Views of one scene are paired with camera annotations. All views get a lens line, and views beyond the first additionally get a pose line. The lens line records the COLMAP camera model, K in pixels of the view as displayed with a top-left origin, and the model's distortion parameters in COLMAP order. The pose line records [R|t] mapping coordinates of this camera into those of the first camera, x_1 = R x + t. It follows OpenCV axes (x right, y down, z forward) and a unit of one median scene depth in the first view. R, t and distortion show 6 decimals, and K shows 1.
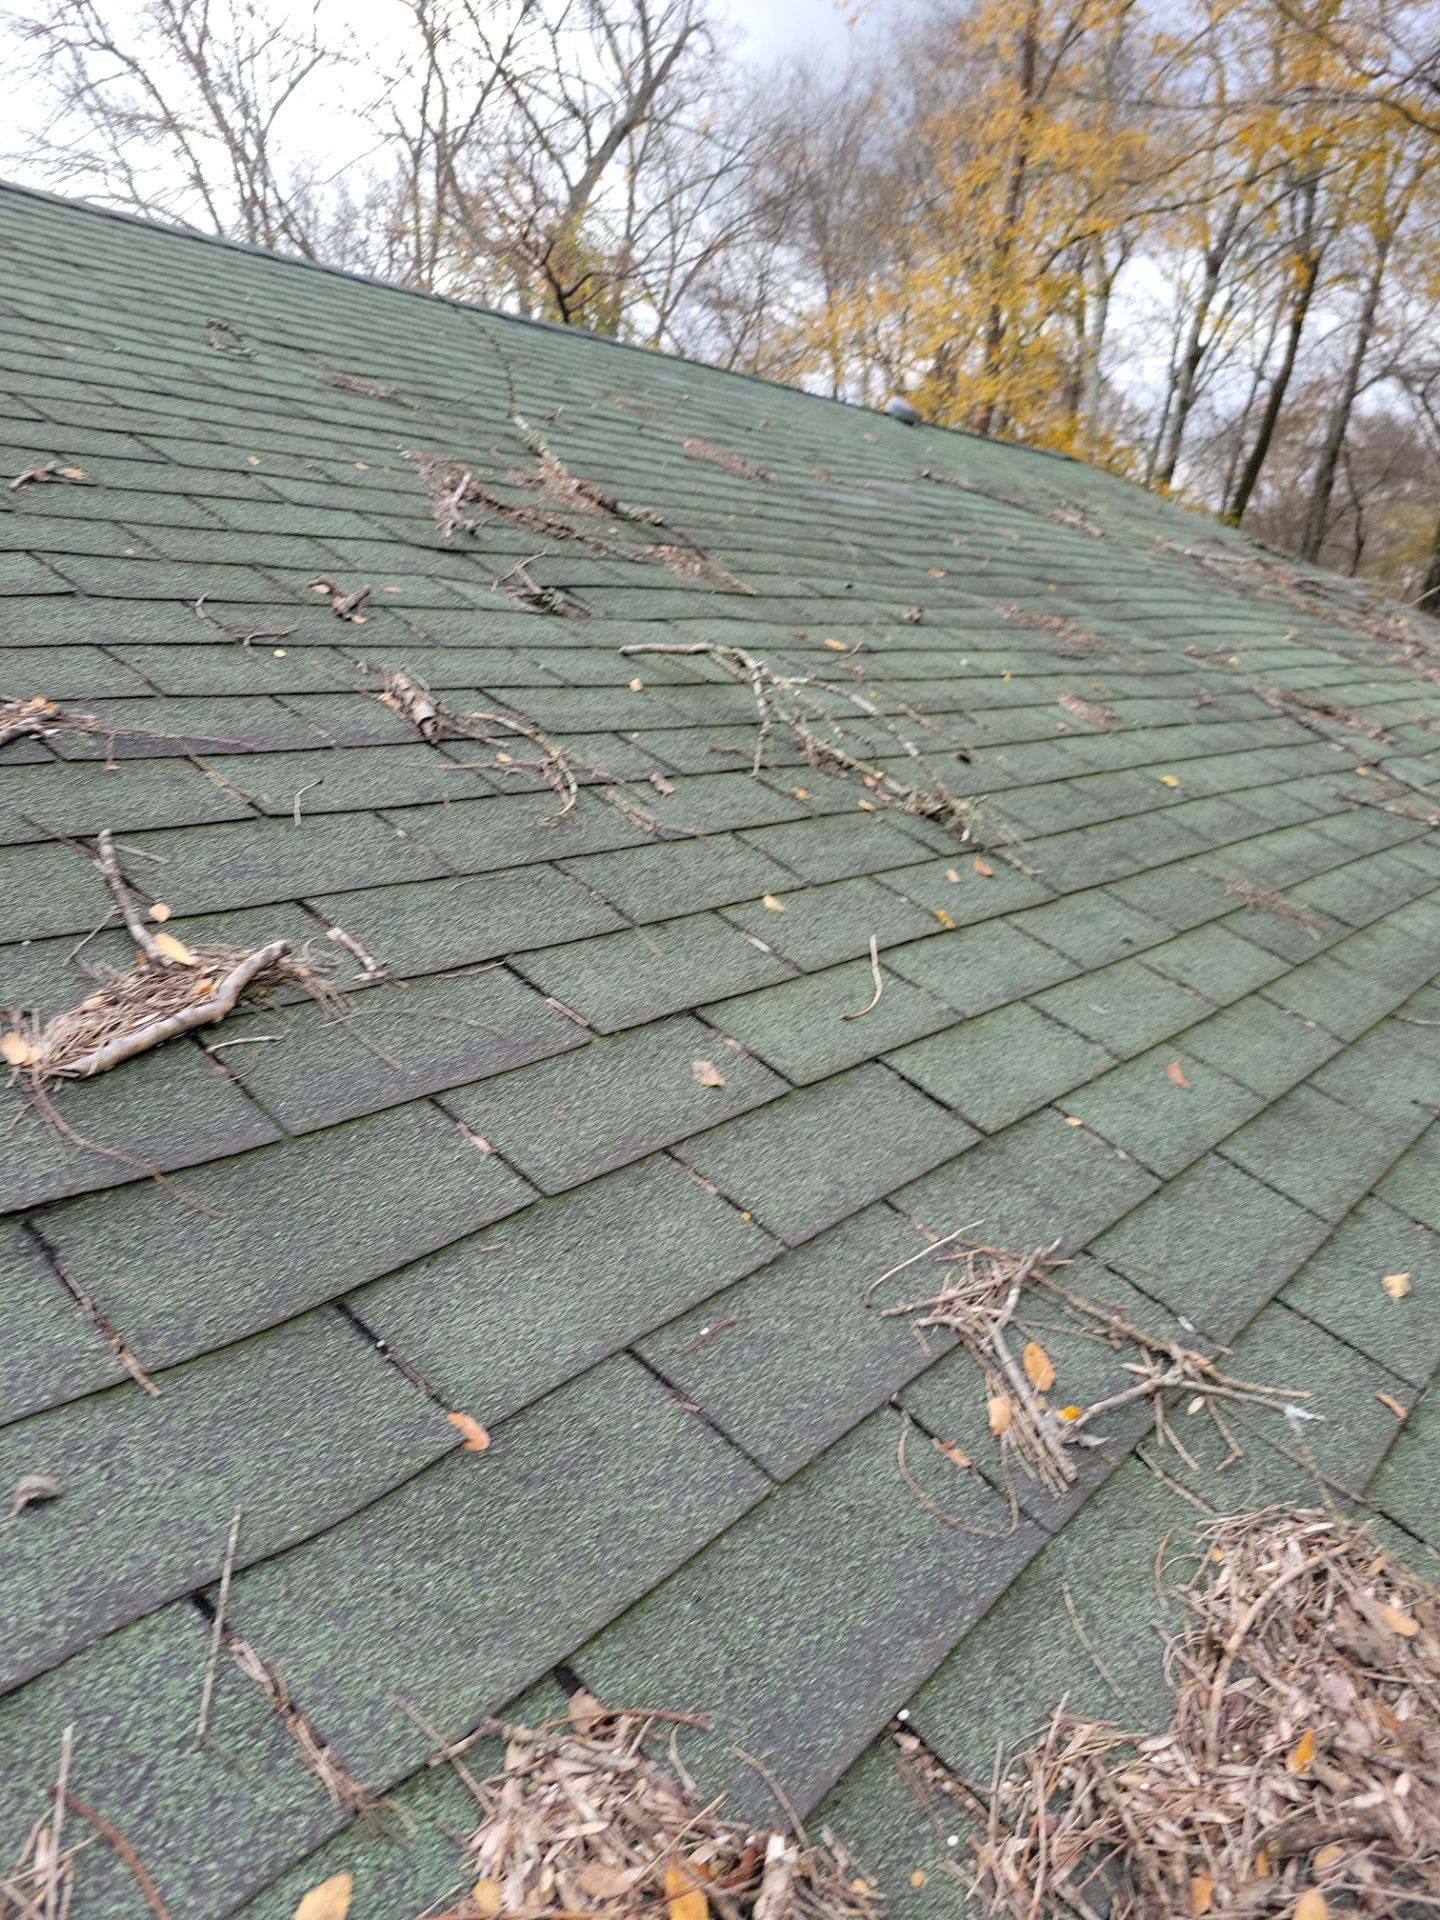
lens RADIAL K [[1455.4, 0, 714.6], [0, 1455.4, 958.6], [0, 0, 1]] dist [0.033117, -0.020447]
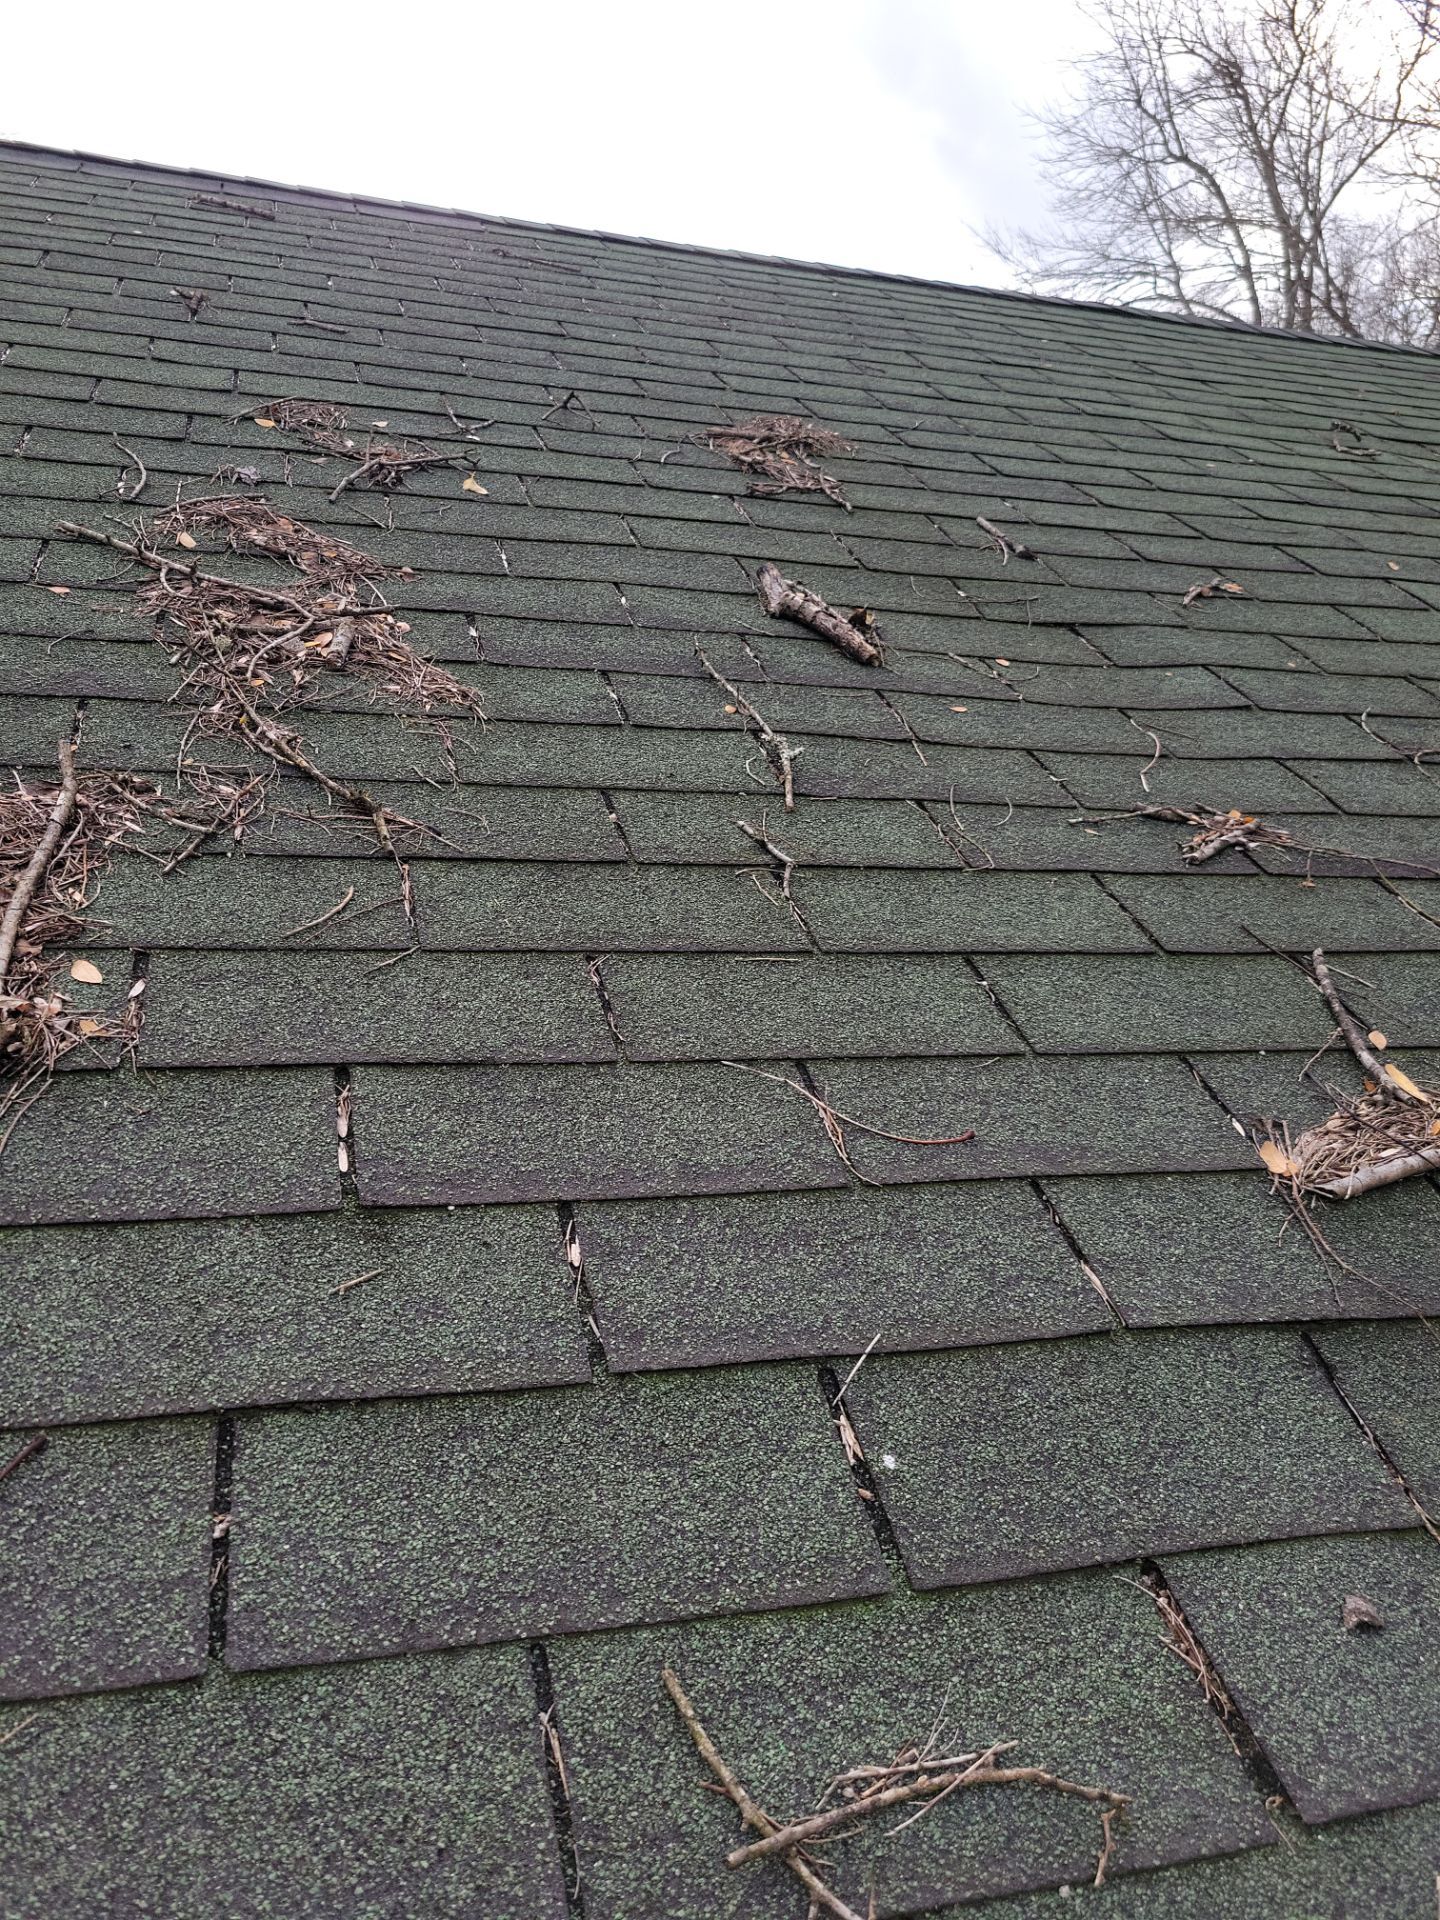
lens RADIAL K [[1455.4, 0, 713.9], [0, 1455.4, 960.1], [0, 0, 1]] dist [0.033117, -0.020447]
pose [[0.808146, 0.134529, -0.573412, -0.131838], [-0.162423, 0.986718, 0.002582, -0.010461], [0.566143, 0.091049, 0.819263, -0.069853]]
